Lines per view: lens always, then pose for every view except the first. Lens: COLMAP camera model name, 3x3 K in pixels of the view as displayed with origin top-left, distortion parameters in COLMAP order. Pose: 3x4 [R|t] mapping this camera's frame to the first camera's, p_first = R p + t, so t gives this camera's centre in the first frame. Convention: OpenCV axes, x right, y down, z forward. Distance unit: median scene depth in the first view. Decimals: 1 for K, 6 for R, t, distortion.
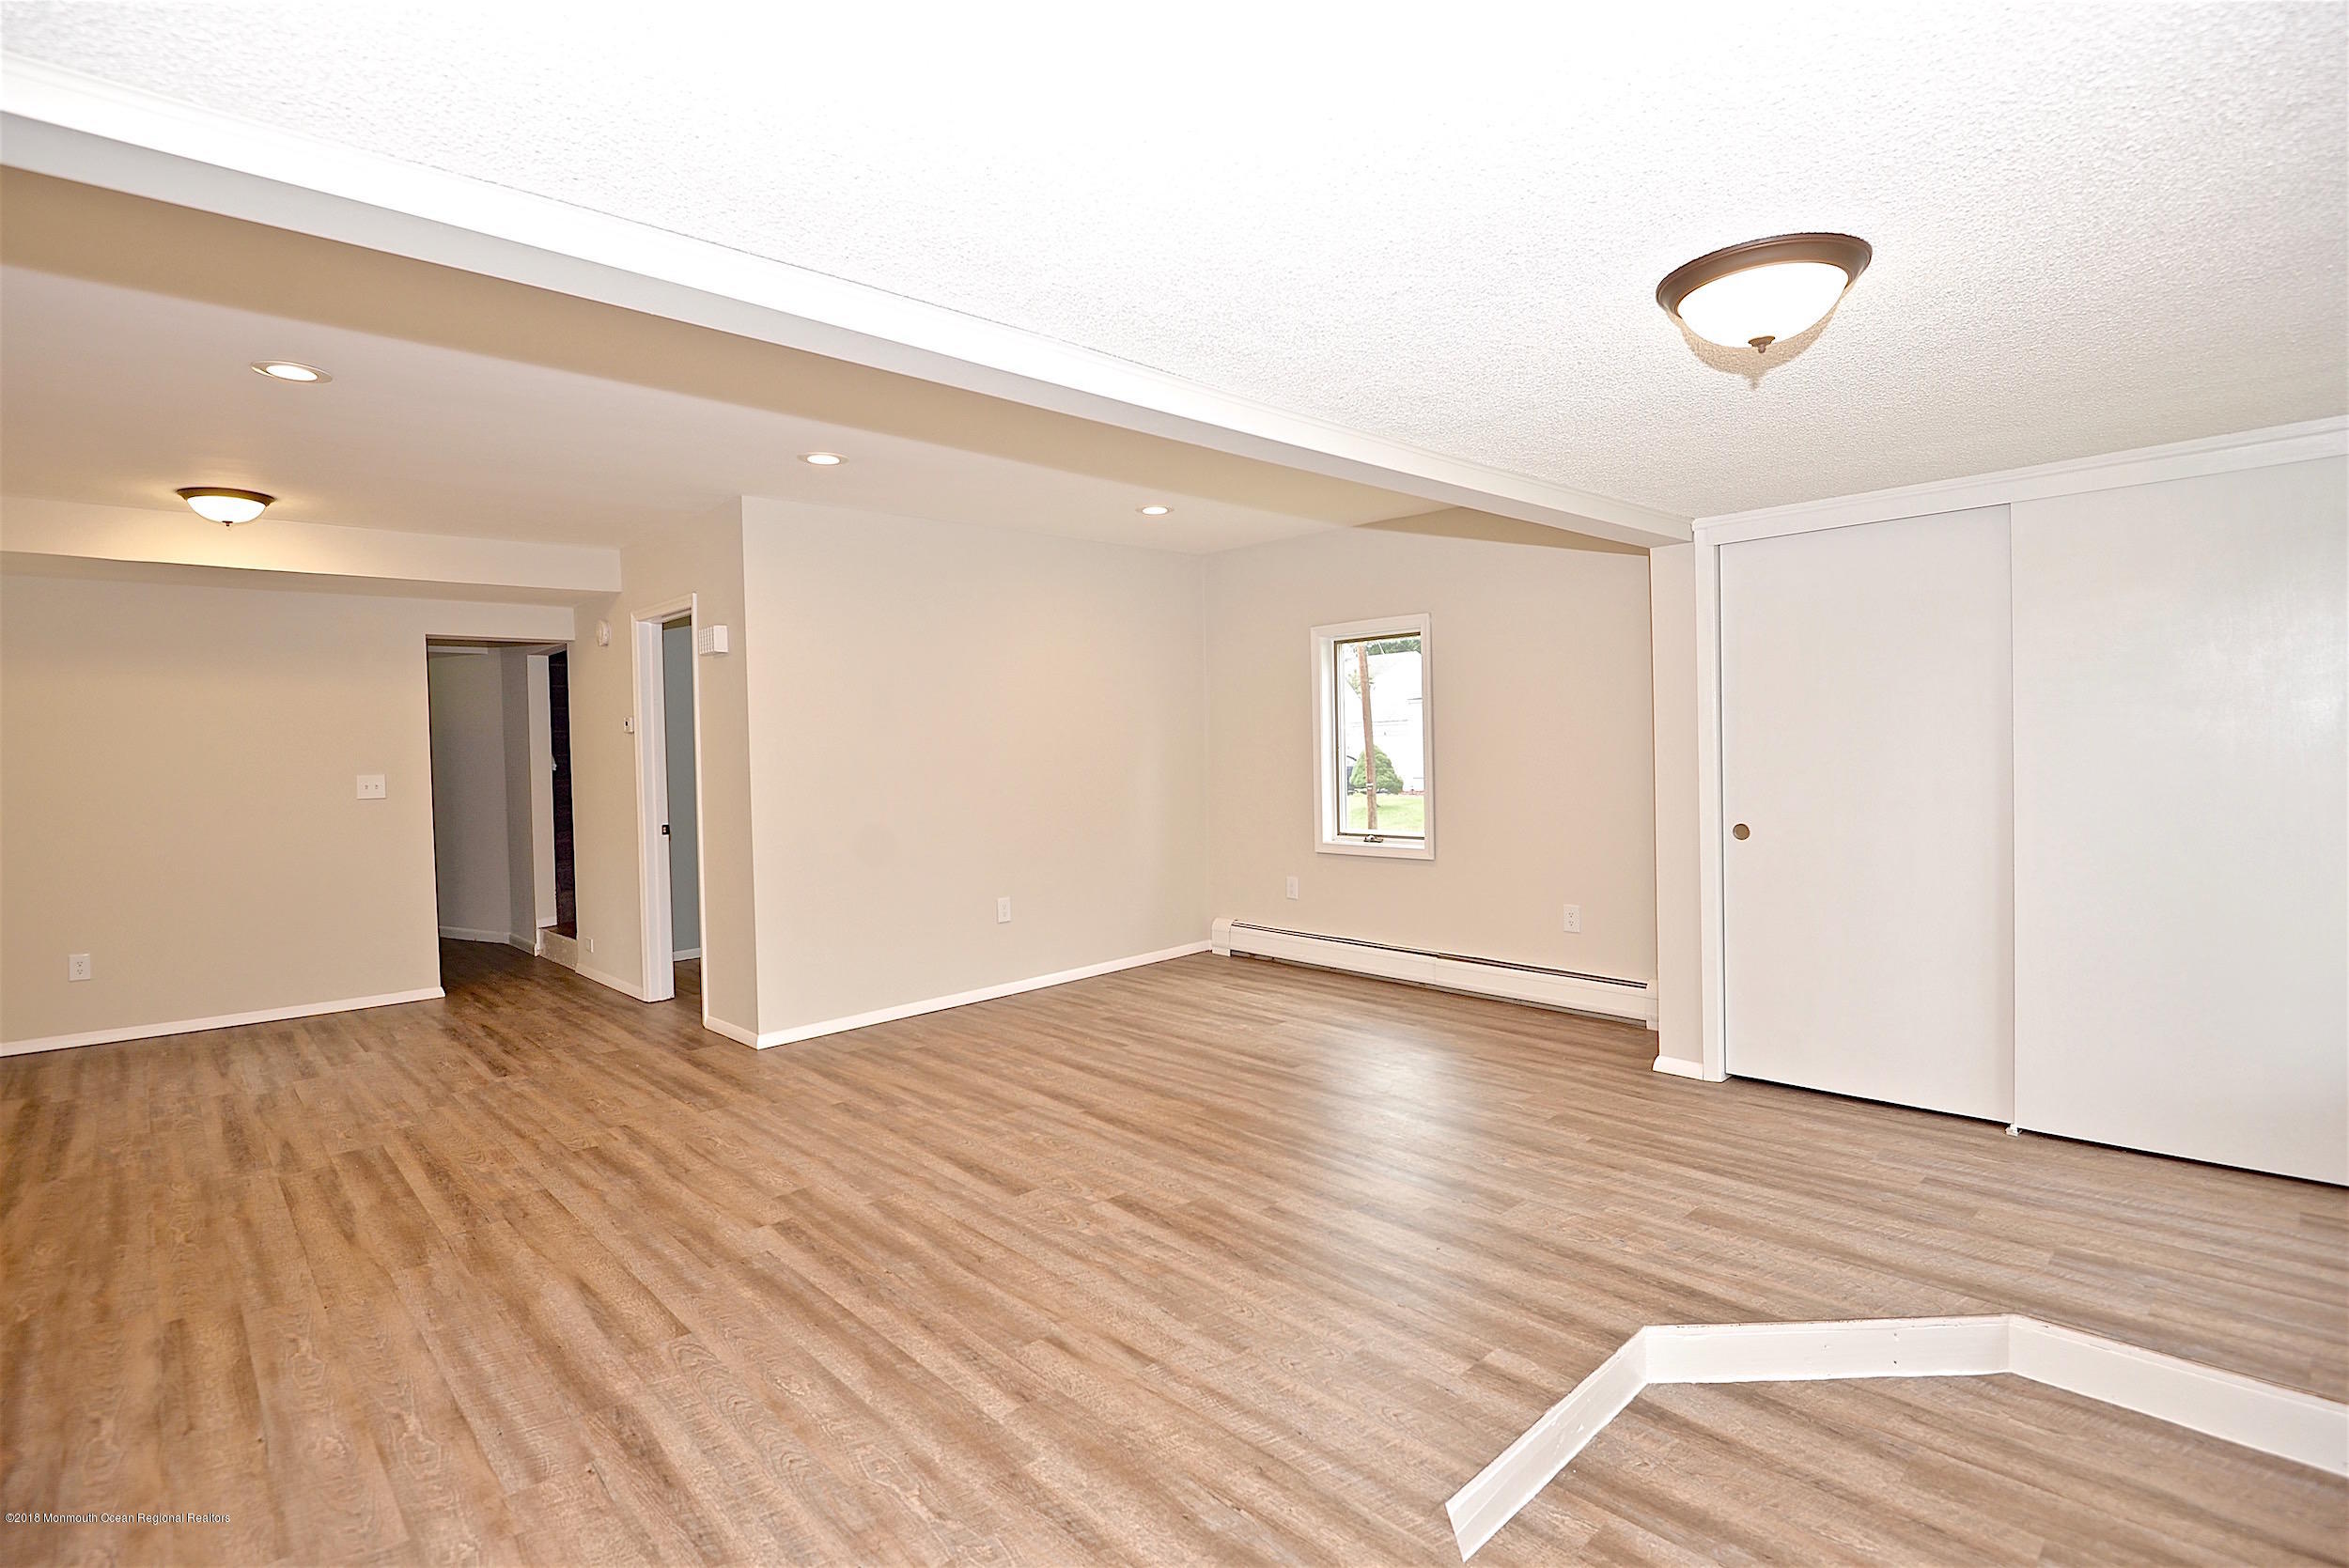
lens RADIAL K [[1082.0, 0, 1164.3], [0, 1082.0, 773.1], [0, 0, 1]] dist [-0.004450, -0.010543]
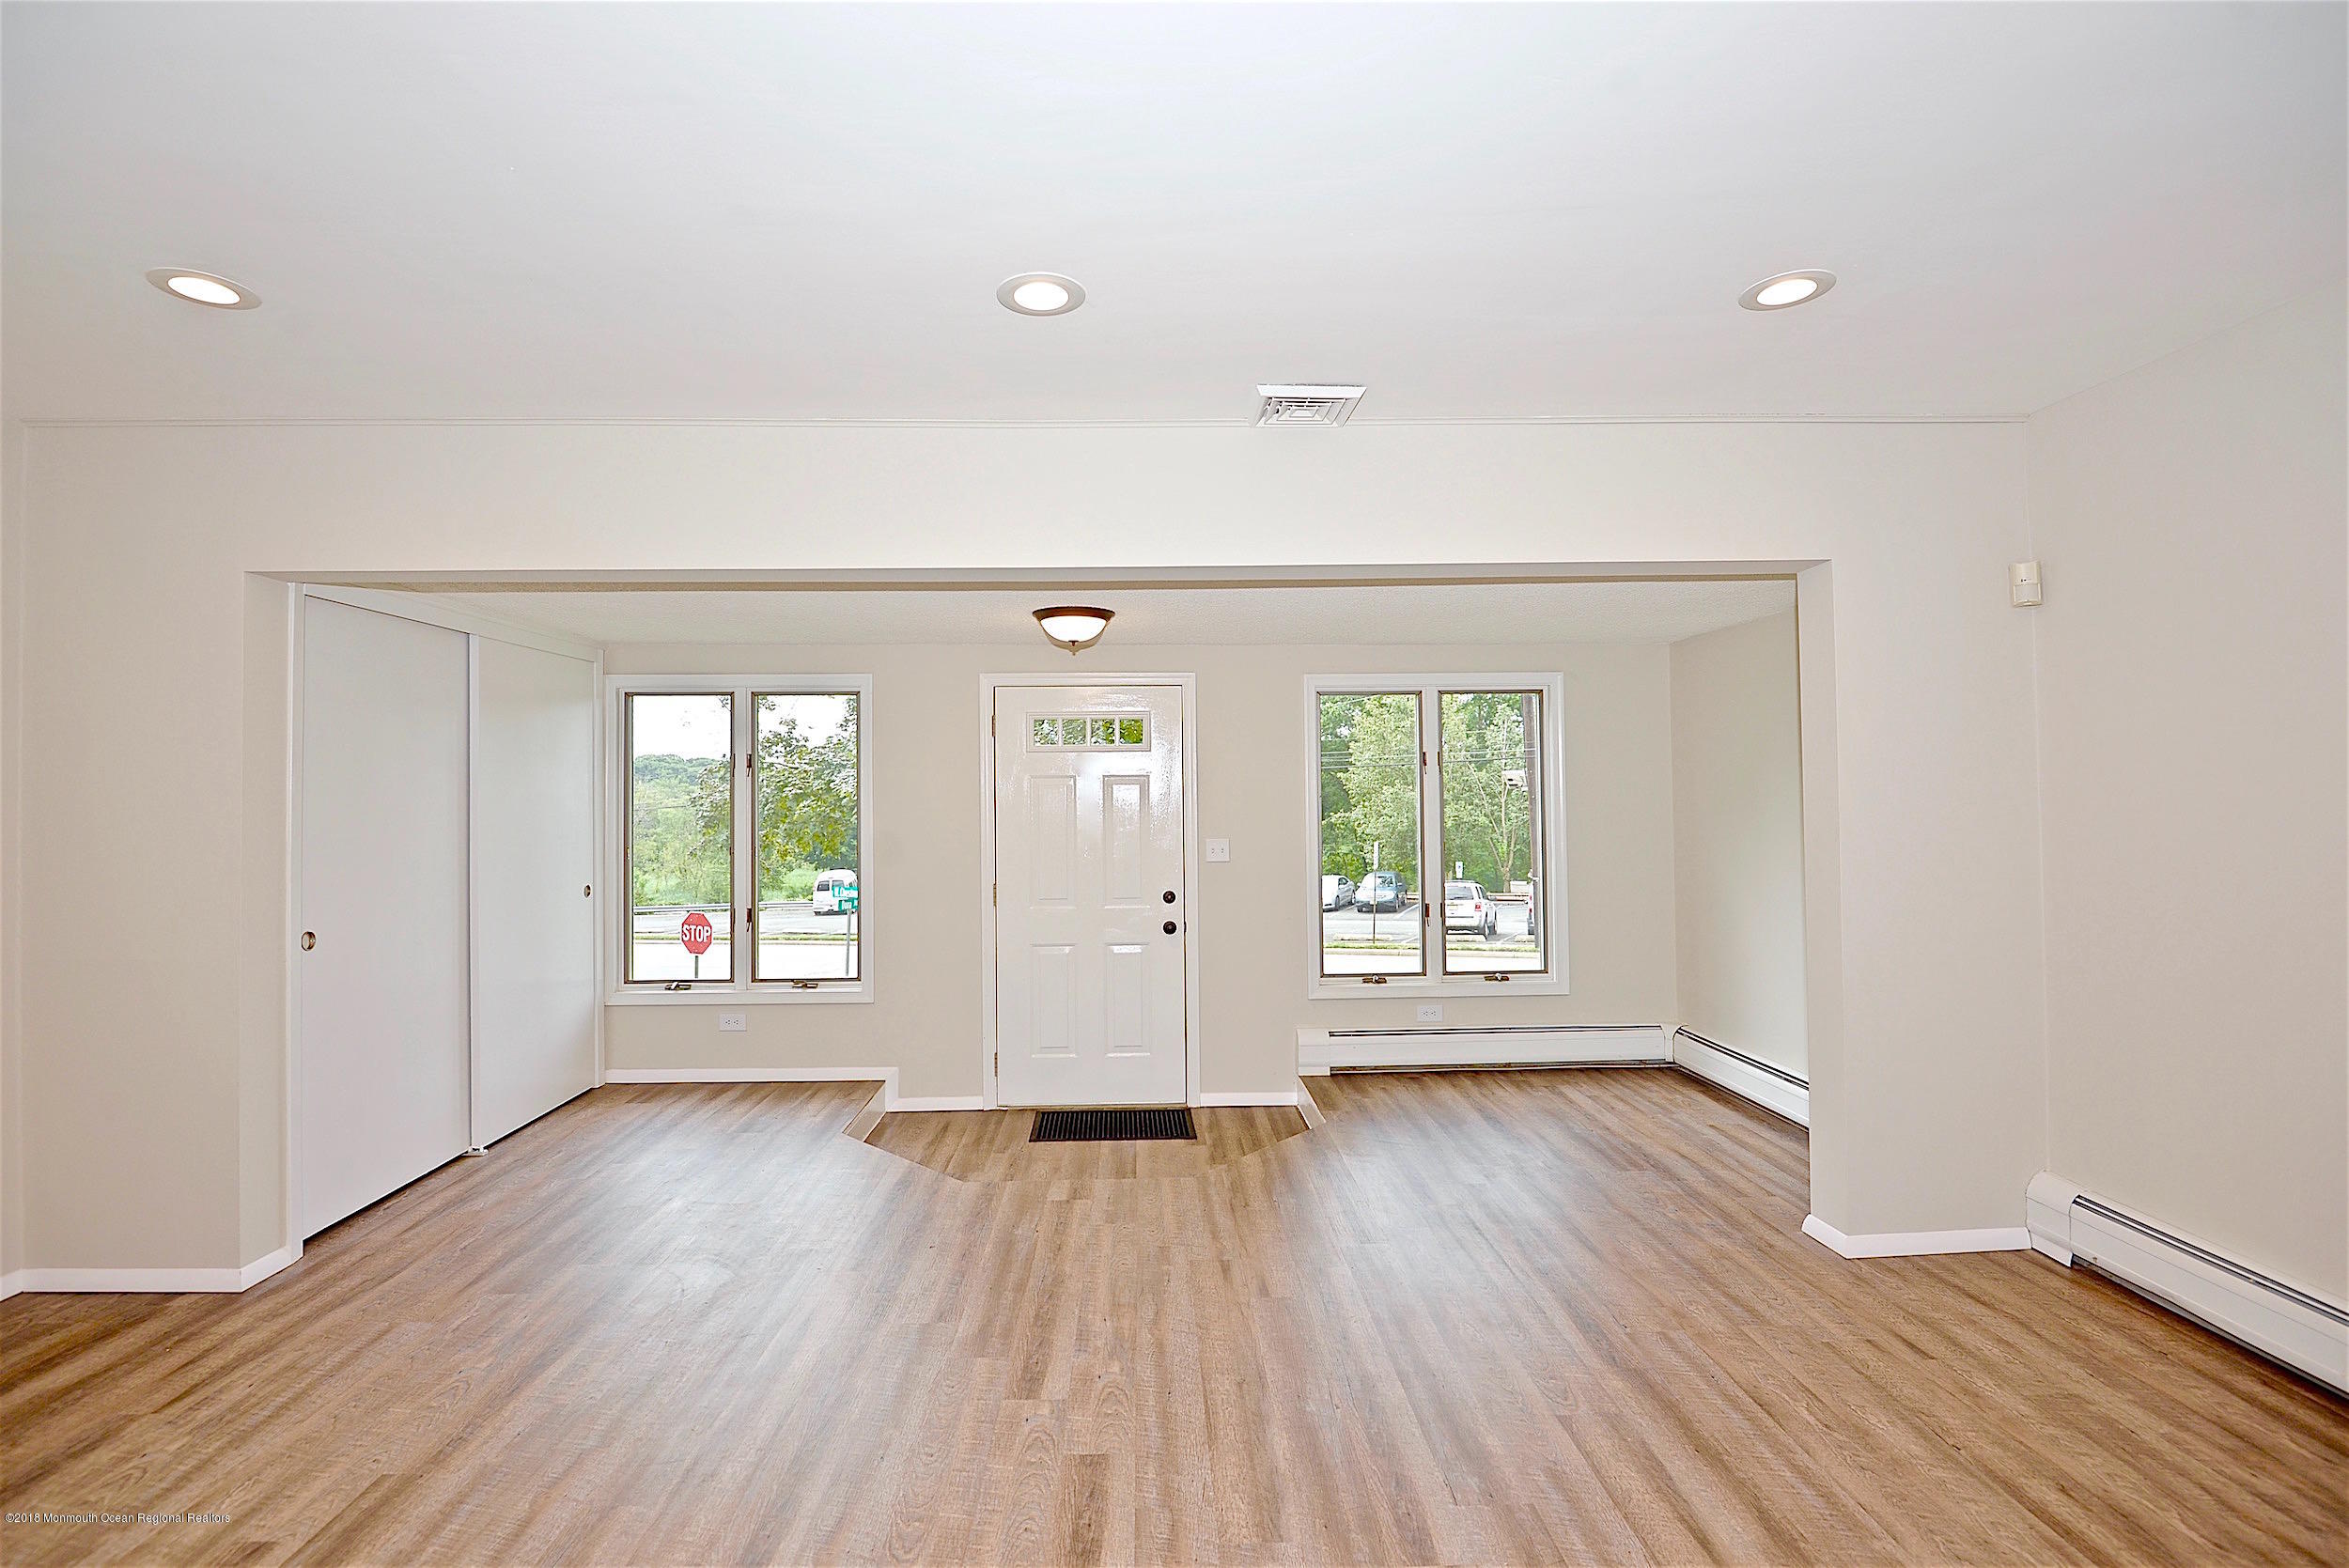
lens RADIAL K [[1082.0, 0, 1164.3], [0, 1082.0, 773.1], [0, 0, 1]] dist [-0.004450, -0.010543]
pose [[-0.736688, 0.045292, 0.674714, -0.511116], [0.047498, 0.998756, -0.015184, -0.029297], [-0.674562, 0.020861, -0.737923, 1.154197]]
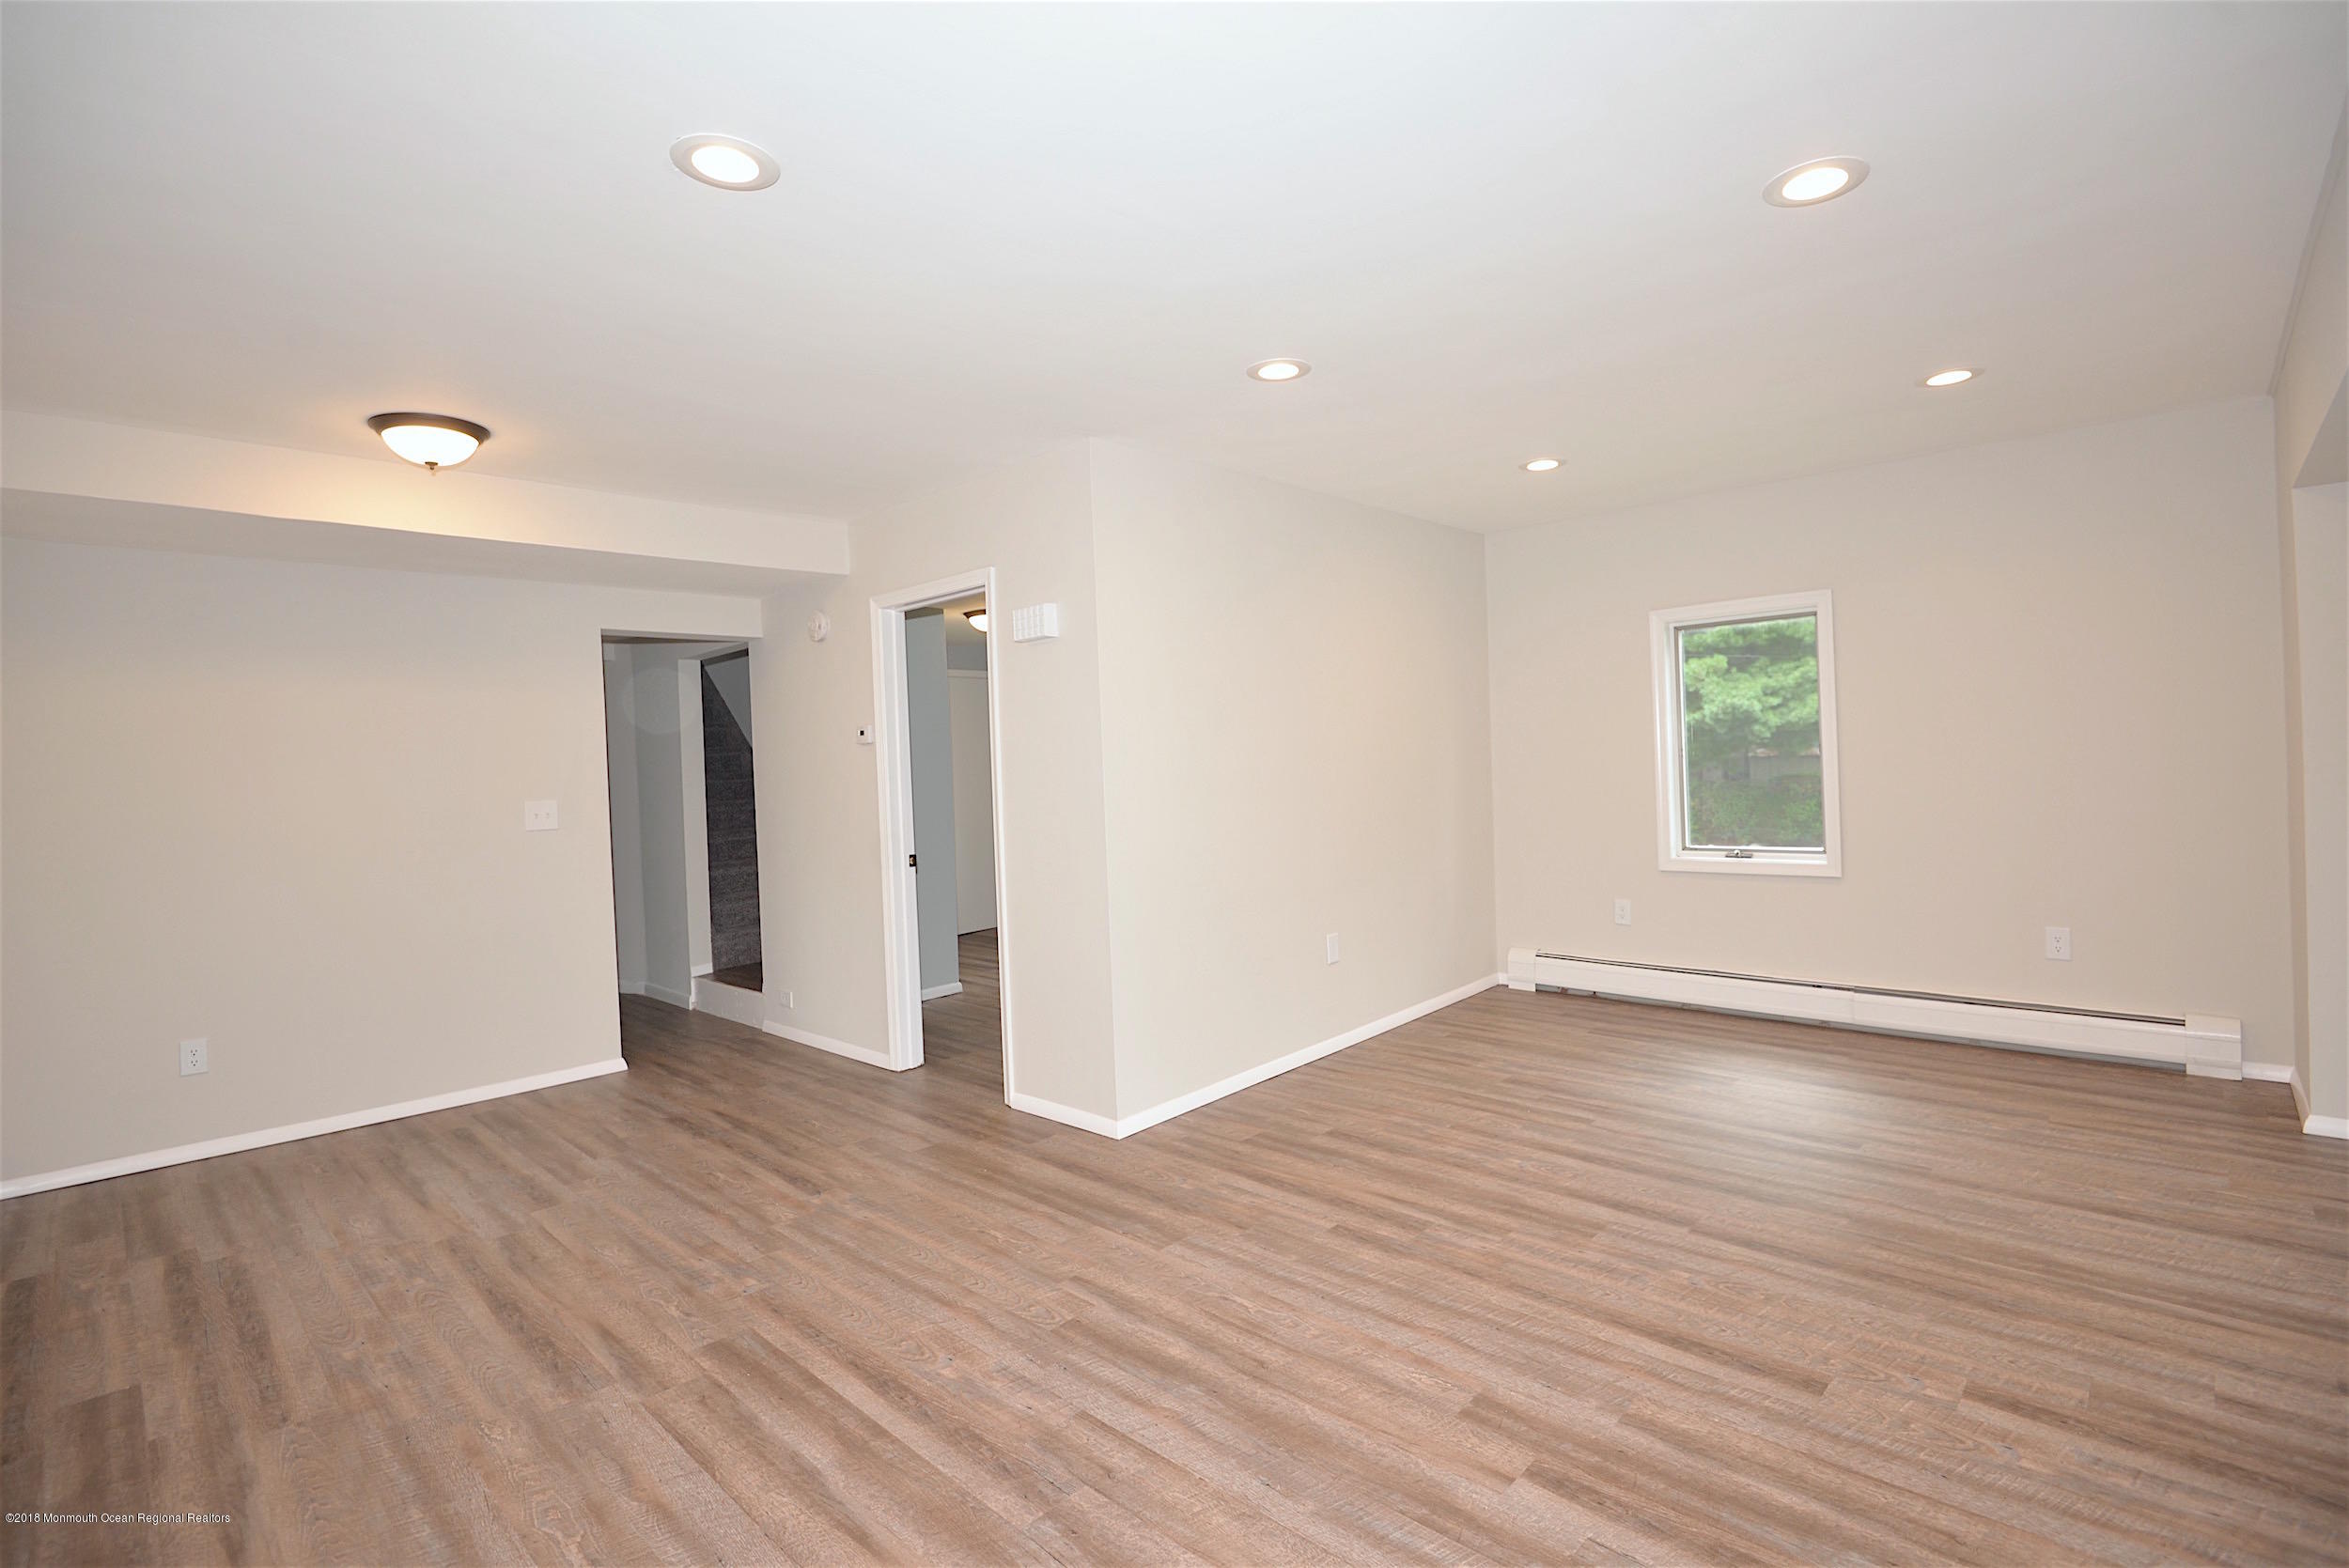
lens RADIAL K [[1047.3, 0, 1177.7], [0, 1047.3, 769.0], [0, 0, 1]] dist [-0.000240, -0.015334]
pose [[0.998686, -0.016329, 0.048570, -0.441202], [0.017322, 0.999648, -0.020094, 0.002942], [-0.048225, 0.020909, 0.998618, 0.280853]]
